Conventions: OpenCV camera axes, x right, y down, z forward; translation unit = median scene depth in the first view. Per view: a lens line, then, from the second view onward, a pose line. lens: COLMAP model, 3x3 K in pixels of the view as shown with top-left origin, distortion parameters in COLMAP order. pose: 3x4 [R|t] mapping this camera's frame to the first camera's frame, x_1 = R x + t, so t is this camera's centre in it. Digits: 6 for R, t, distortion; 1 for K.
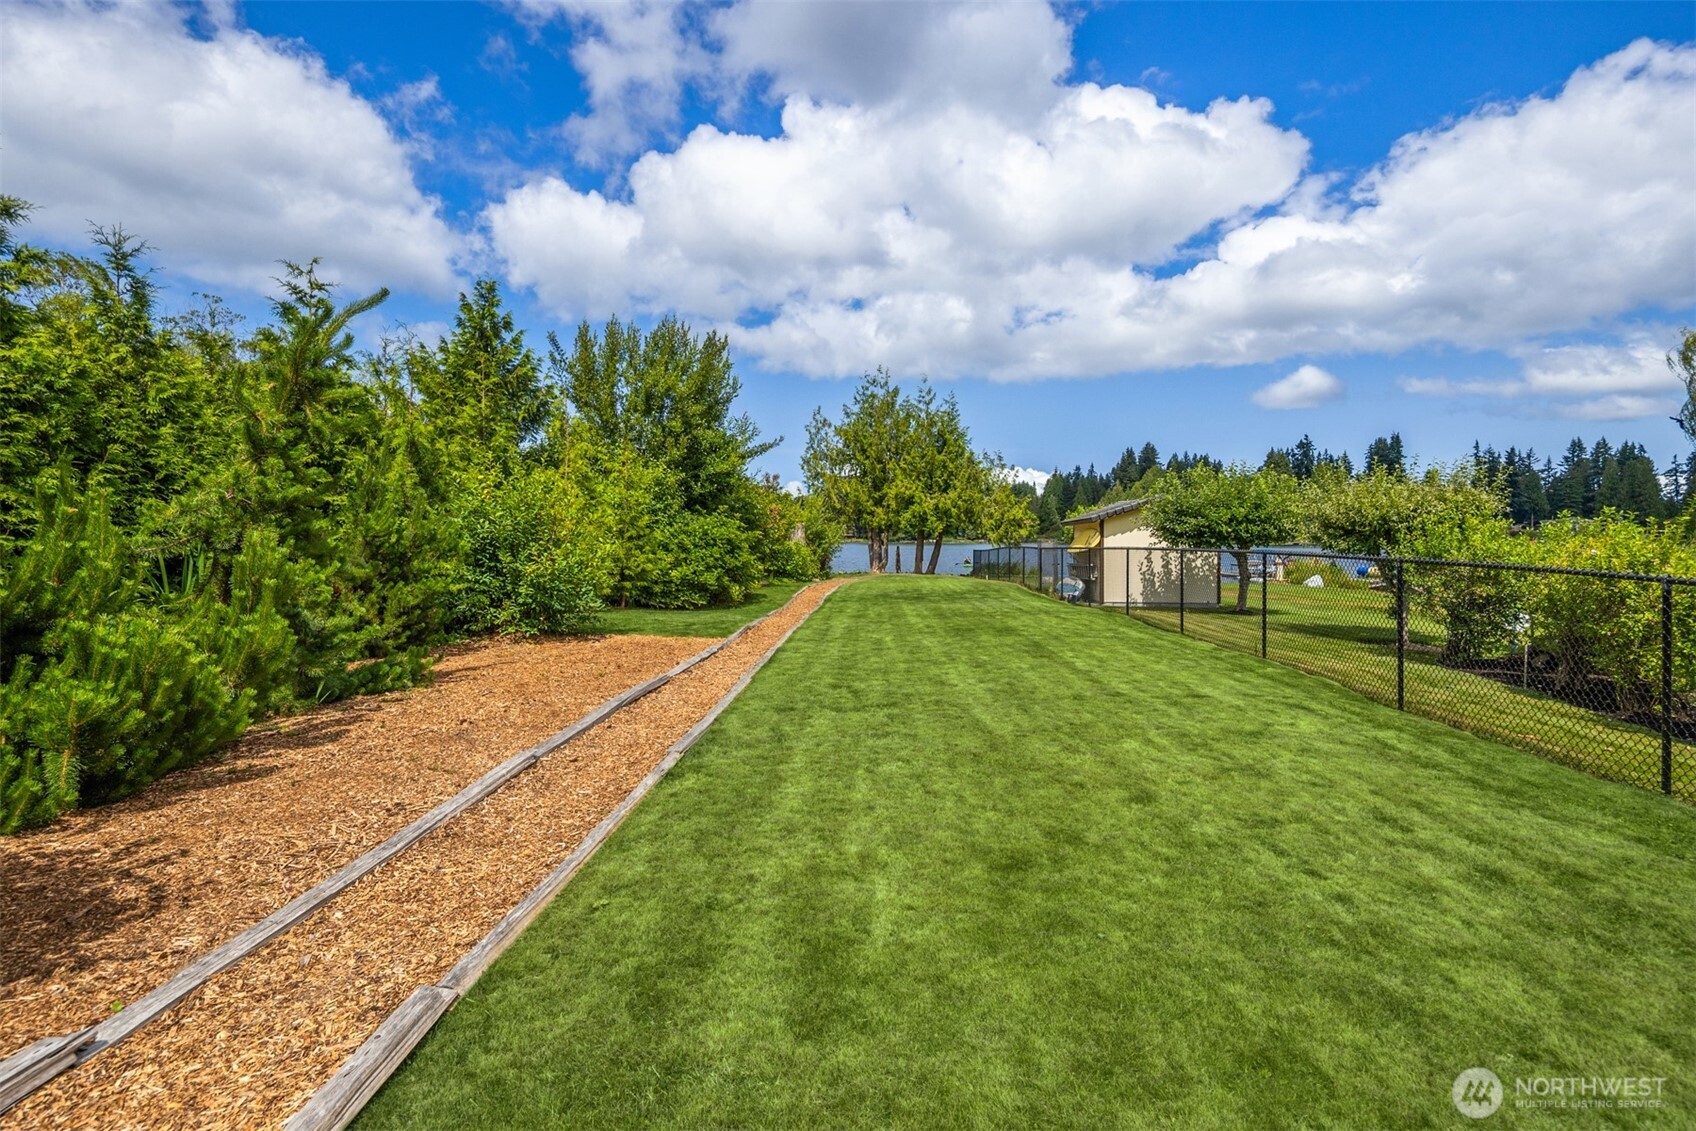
lens RADIAL K [[774.5, 0, 845.2], [0, 774.5, 547.0], [0, 0, 1]] dist [0.001202, -0.000213]
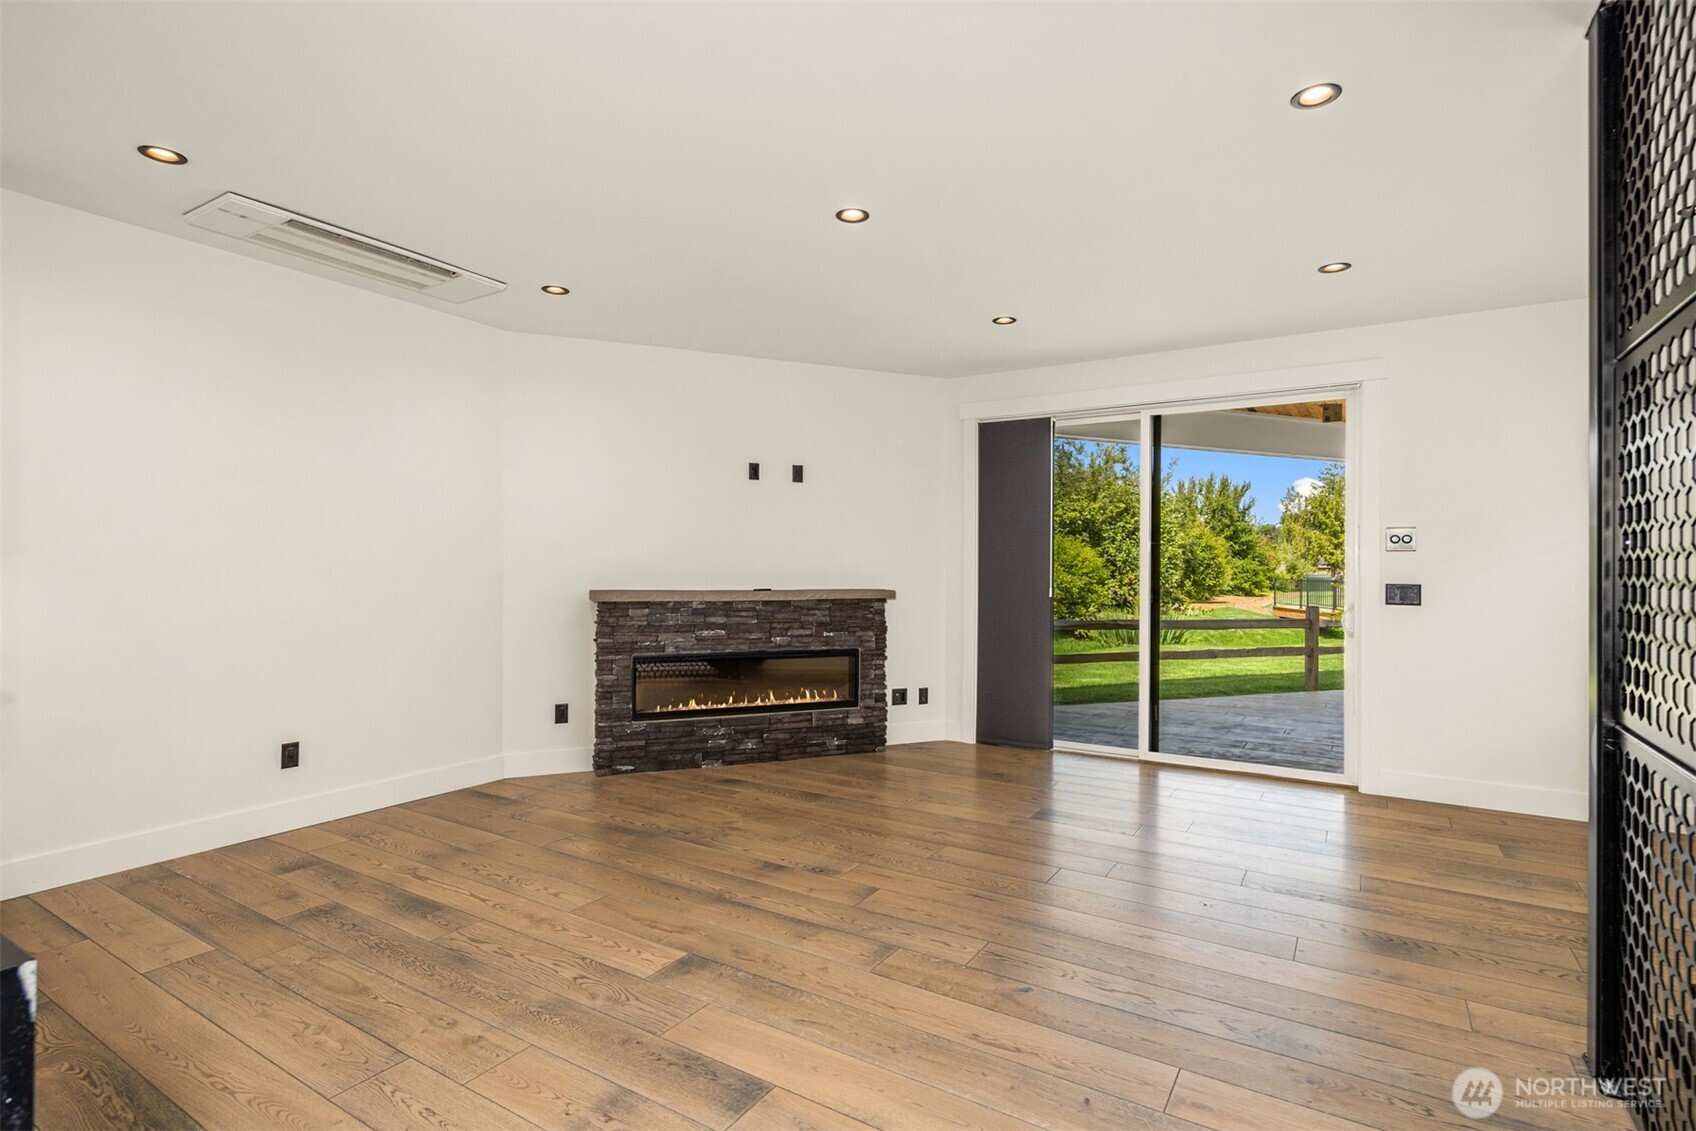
lens RADIAL K [[824.6, 0, 848.0], [0, 824.6, 565.5], [0, 0, 1]] dist [-0.000416, -0.000693]
pose [[0.867457, -0.004787, -0.497489, 0.014377], [-0.004475, 0.999838, -0.017425, 0.013721], [0.497492, 0.017342, 0.867295, -0.922287]]
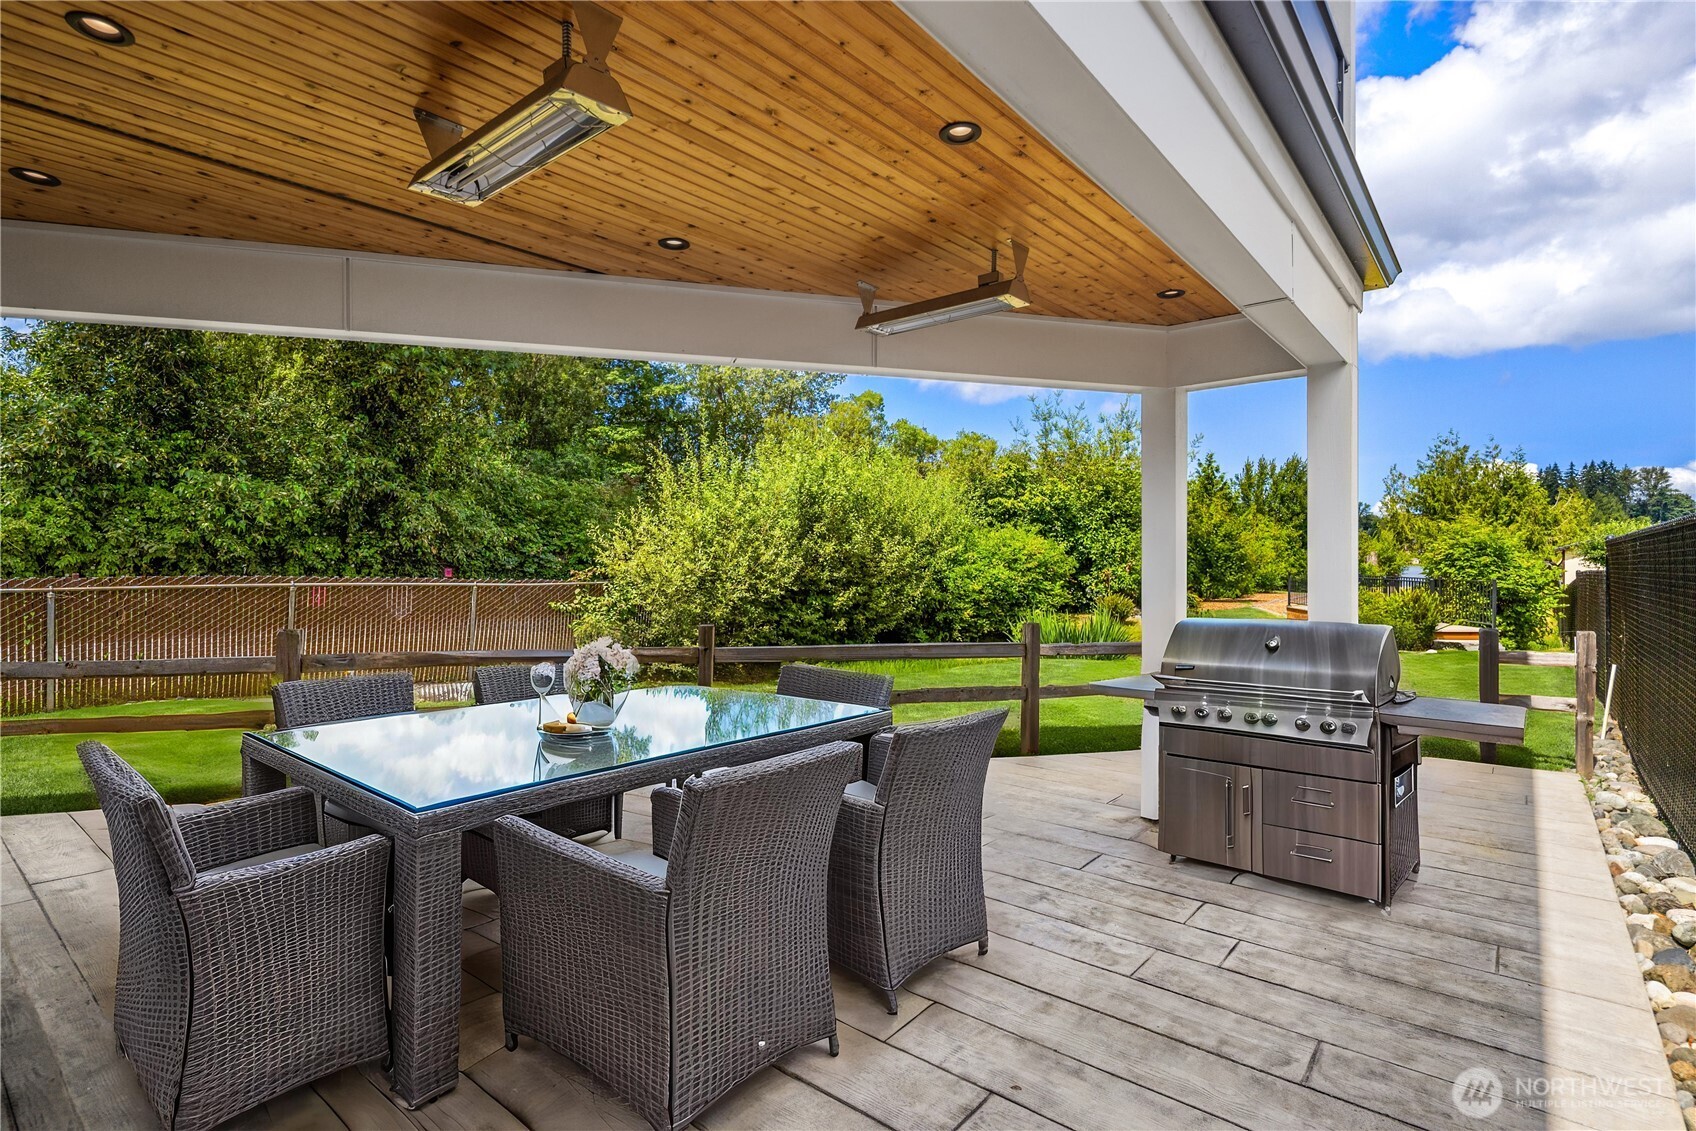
lens RADIAL K [[824.6, 0, 848.0], [0, 824.6, 565.5], [0, 0, 1]] dist [-0.000416, -0.000693]
pose [[0.793610, -0.005194, -0.608405, 0.088617], [-0.000816, 0.999954, -0.009601, 0.011050], [0.608426, 0.008116, 0.793569, -0.773030]]
